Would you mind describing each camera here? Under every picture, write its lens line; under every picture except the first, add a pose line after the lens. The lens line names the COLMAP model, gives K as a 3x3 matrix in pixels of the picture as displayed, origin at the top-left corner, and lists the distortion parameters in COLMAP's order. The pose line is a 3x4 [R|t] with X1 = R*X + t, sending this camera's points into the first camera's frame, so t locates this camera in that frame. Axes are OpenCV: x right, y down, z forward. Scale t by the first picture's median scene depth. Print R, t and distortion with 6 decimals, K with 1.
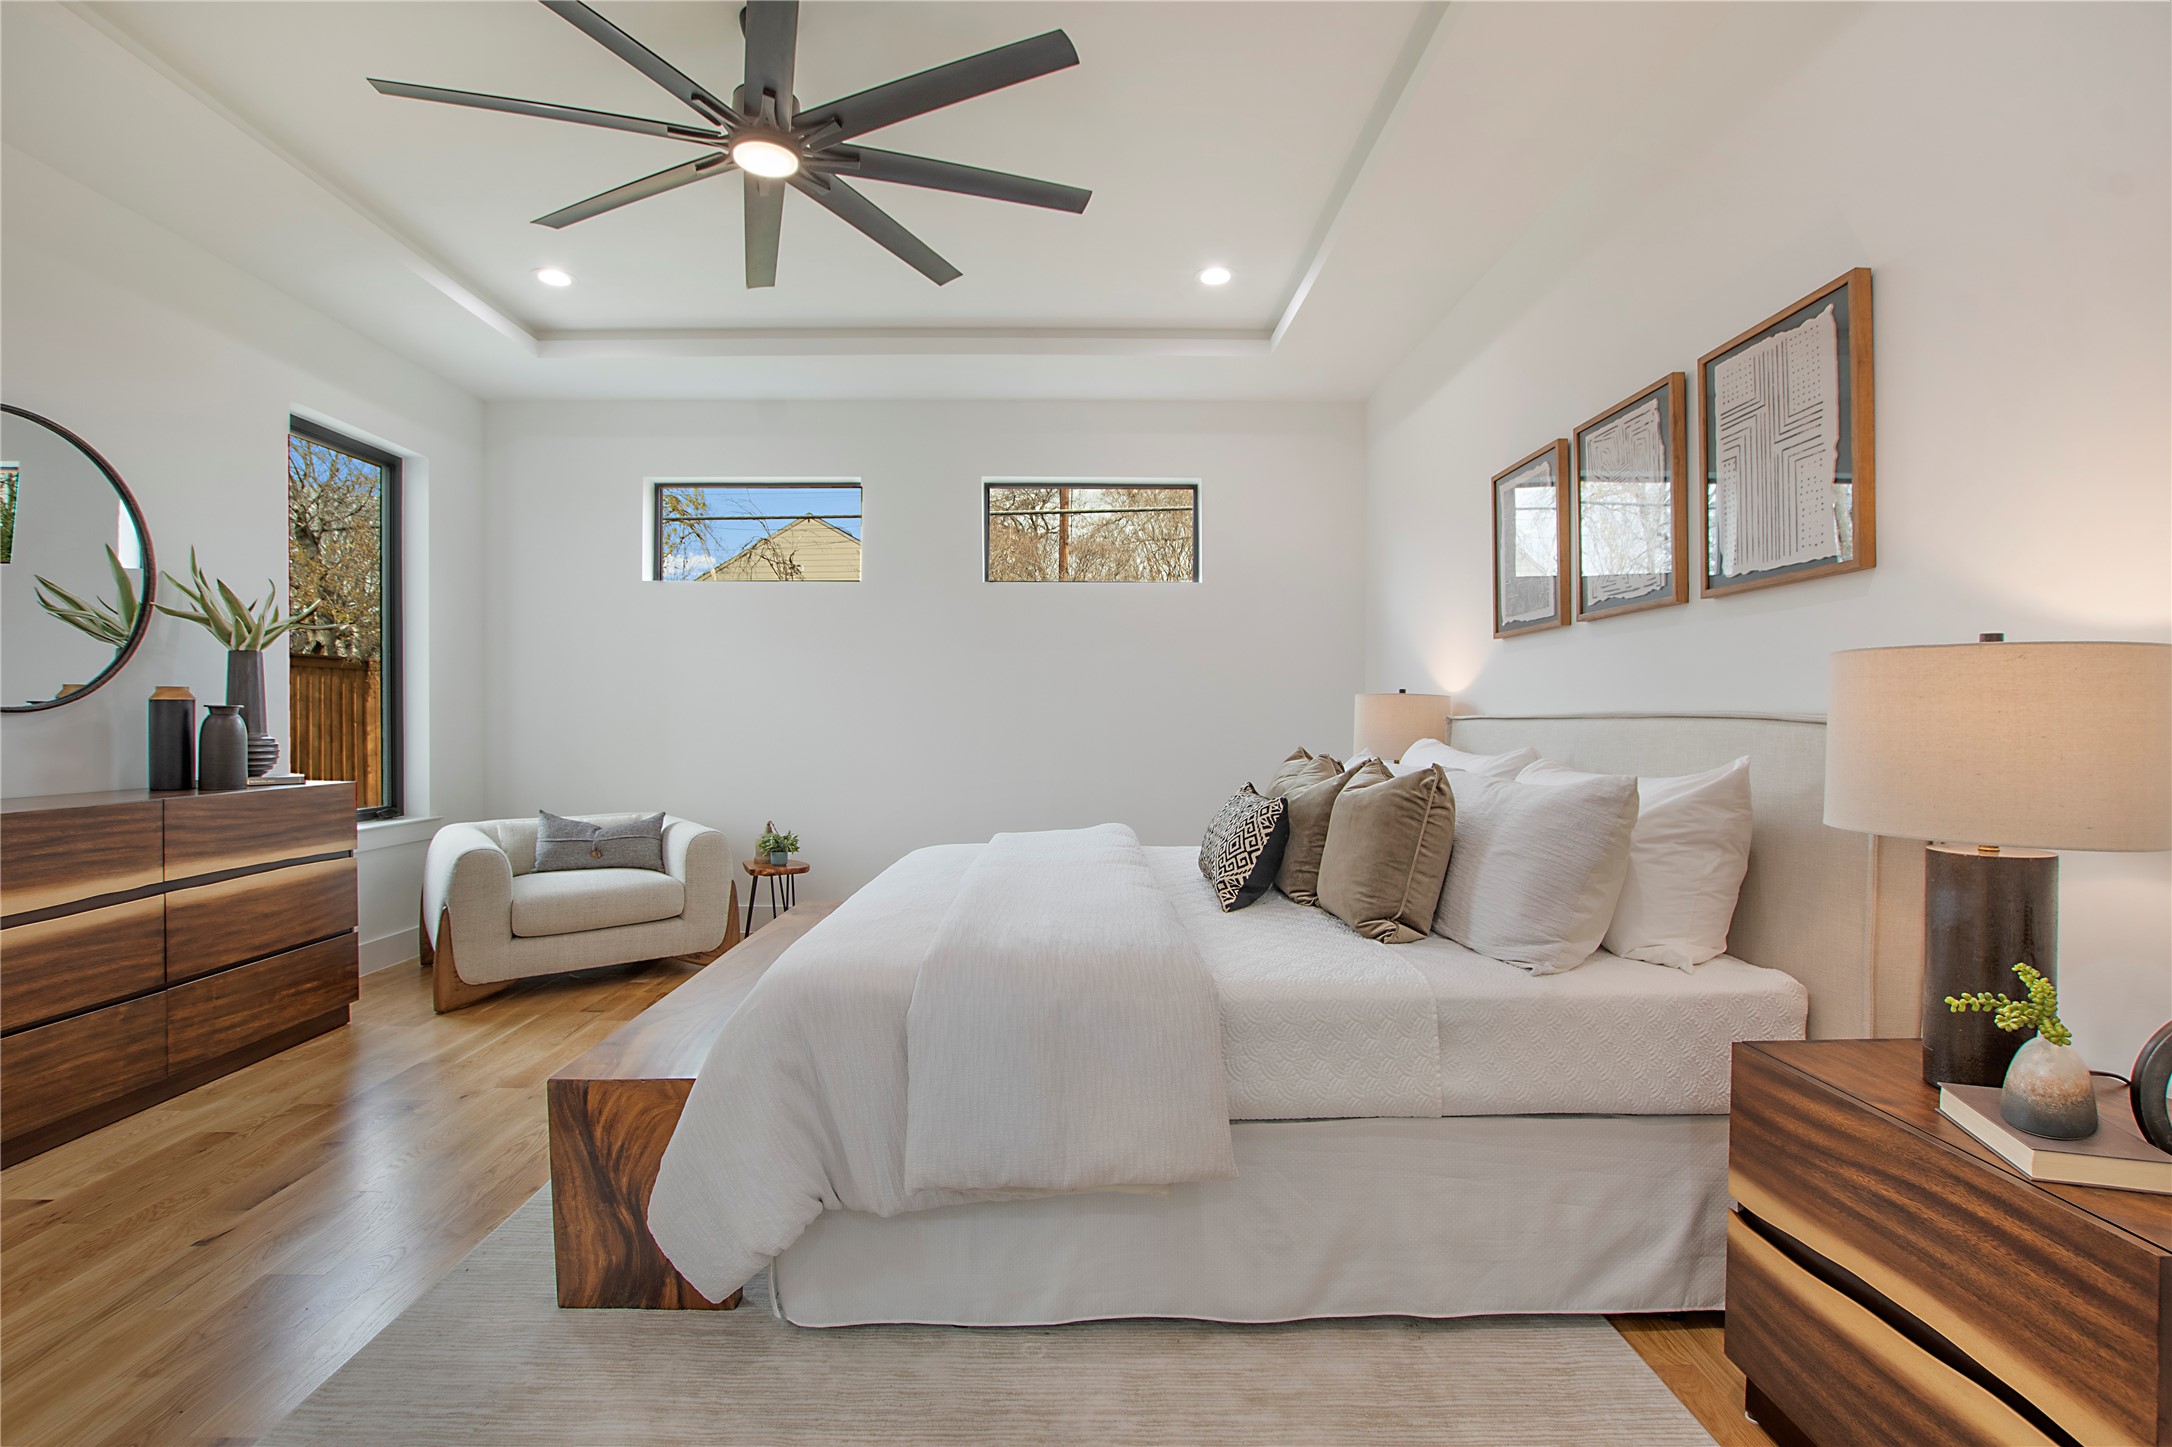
lens RADIAL K [[962.3, 0, 1080.3], [0, 962.3, 725.8], [0, 0, 1]] dist [-0.031183, 0.003025]
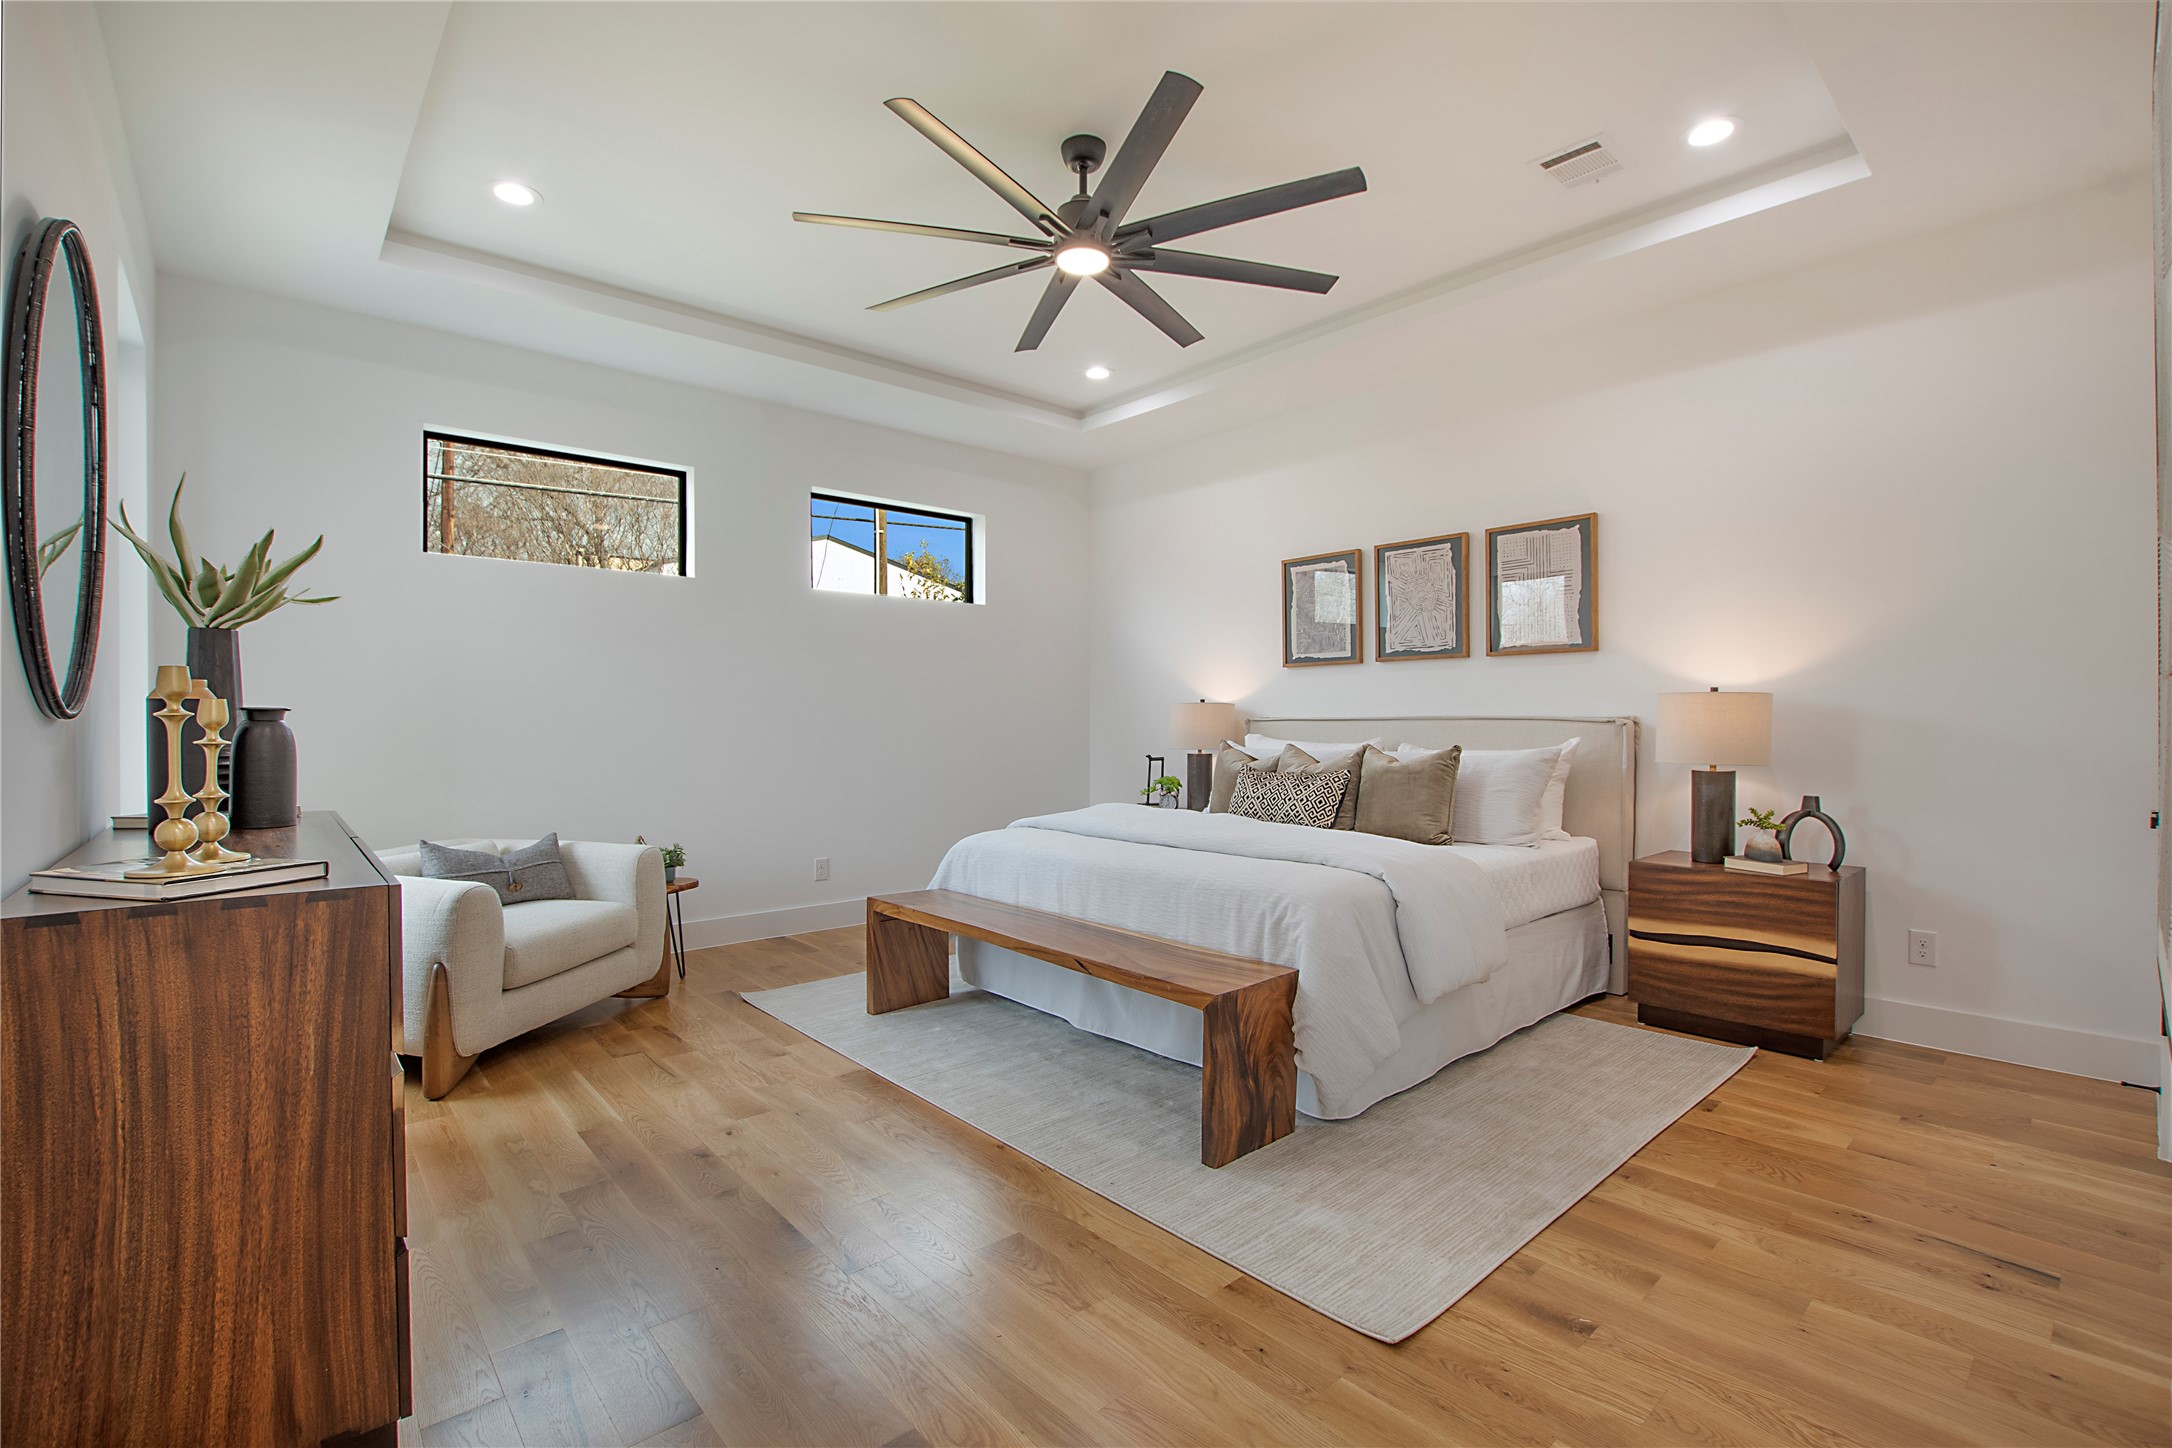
lens RADIAL K [[962.3, 0, 1082.1], [0, 962.3, 720.1], [0, 0, 1]] dist [-0.031183, 0.003025]
pose [[0.757903, -0.004604, 0.652351, -1.122634], [0.009529, 0.999947, -0.004013, -0.005709], [-0.652297, 0.009258, 0.757907, 0.073154]]
